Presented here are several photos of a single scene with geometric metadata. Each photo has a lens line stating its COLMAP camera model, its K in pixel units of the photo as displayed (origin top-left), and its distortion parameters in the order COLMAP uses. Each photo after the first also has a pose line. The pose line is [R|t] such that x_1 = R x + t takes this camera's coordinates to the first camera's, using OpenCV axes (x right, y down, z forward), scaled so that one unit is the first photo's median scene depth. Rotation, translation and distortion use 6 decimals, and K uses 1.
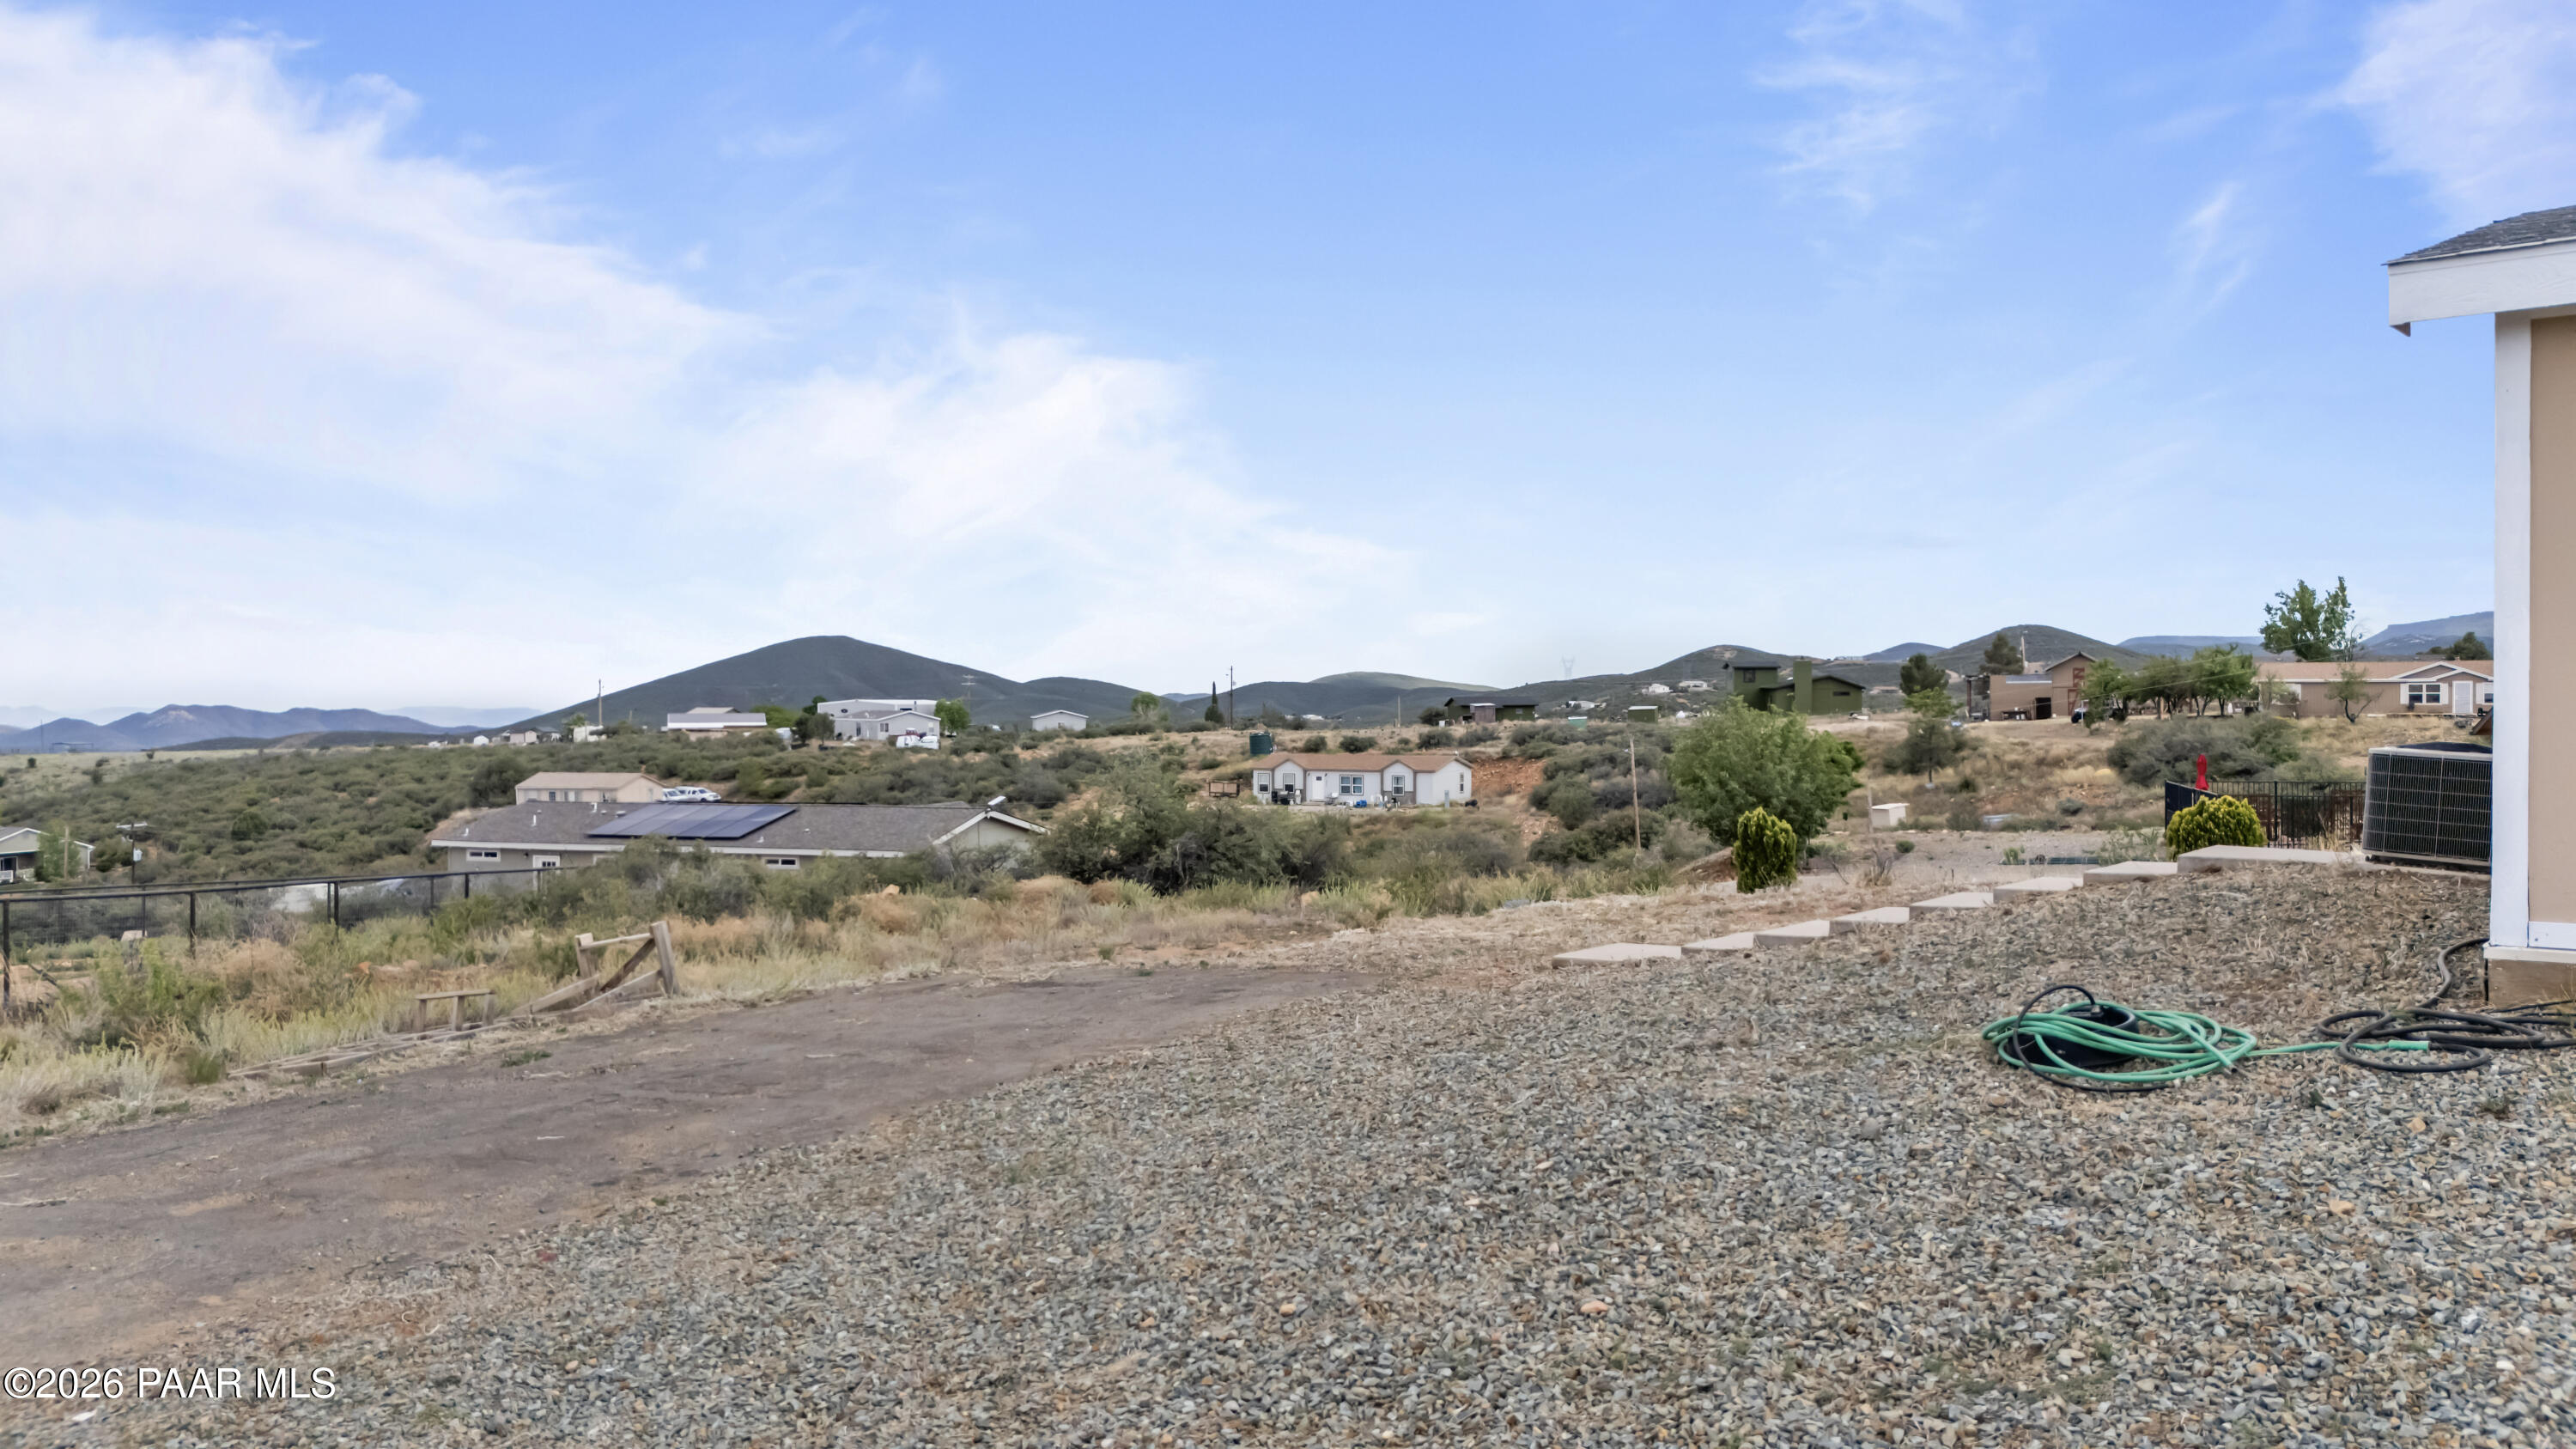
lens RADIAL K [[1920.2, 0, 1290.6], [0, 1920.2, 712.3], [0, 0, 1]] dist [0.106475, -0.135607]
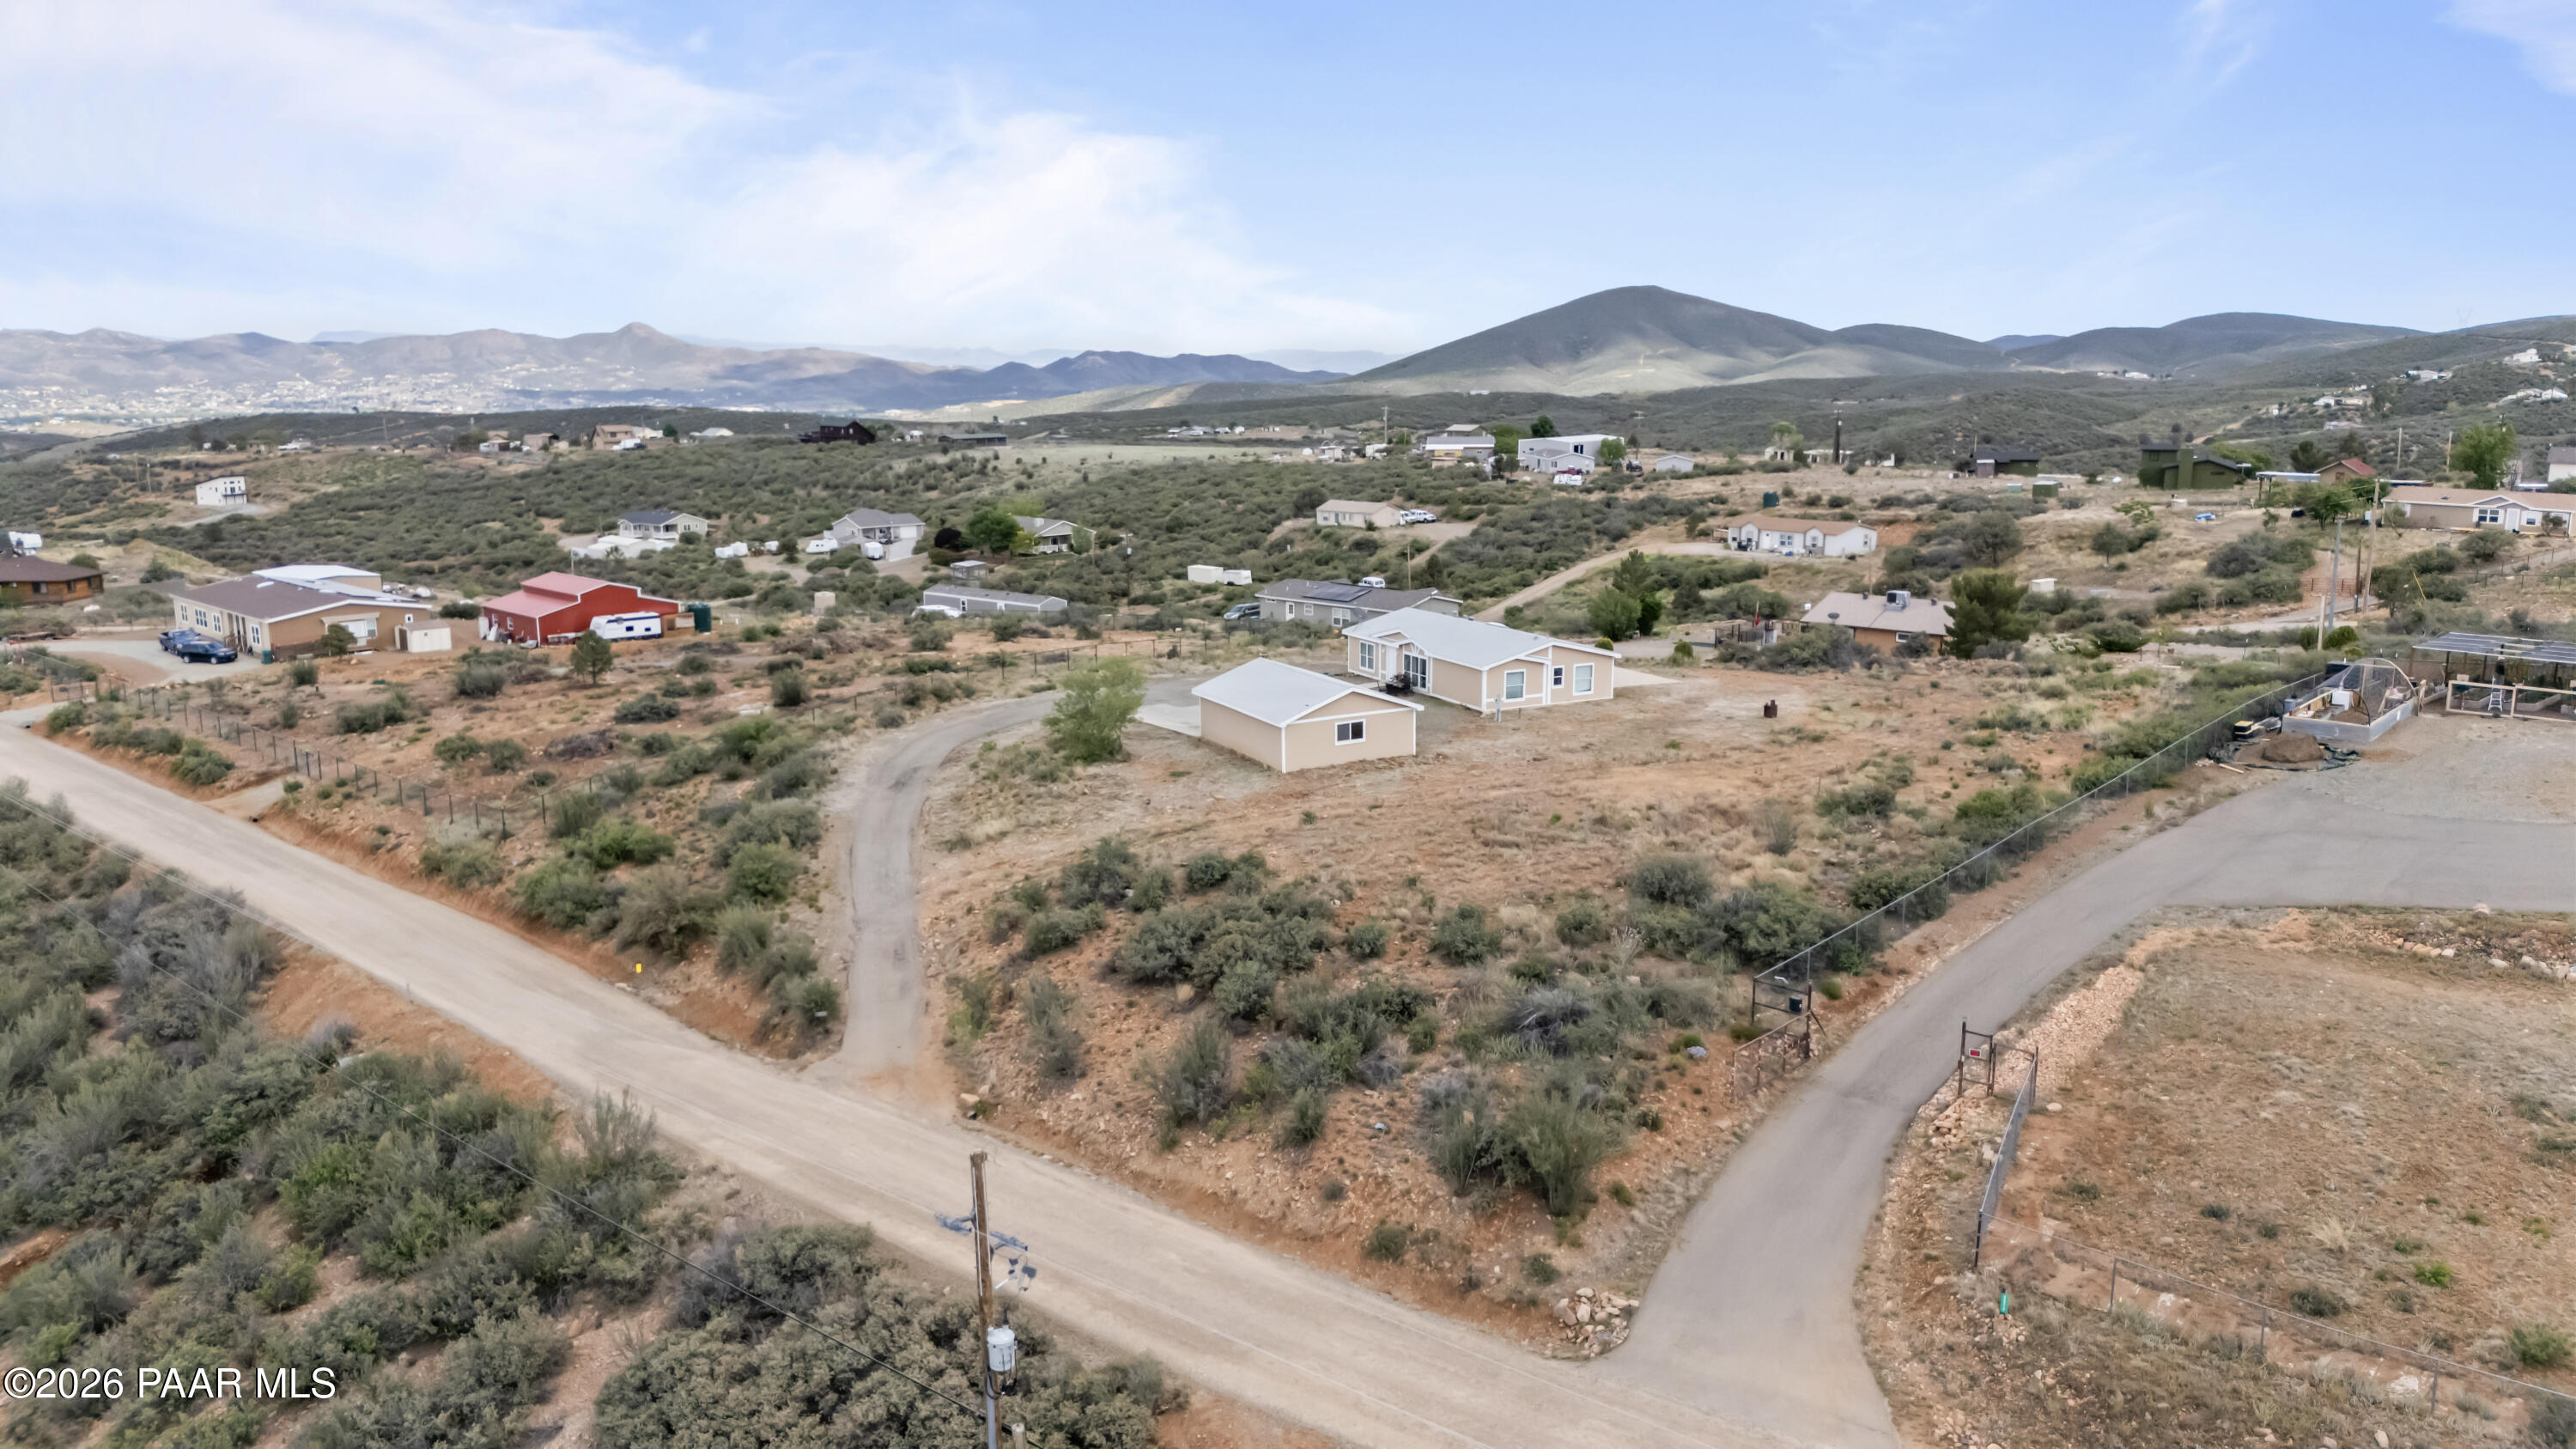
lens RADIAL K [[1920.2, 0, 1290.6], [0, 1920.2, 712.3], [0, 0, 1]] dist [0.106475, -0.135607]
pose [[0.915014, 0.078348, -0.395741, 0.228271], [-0.004588, 0.982918, 0.183987, -0.087447], [0.403396, -0.166535, 0.899743, -0.479270]]
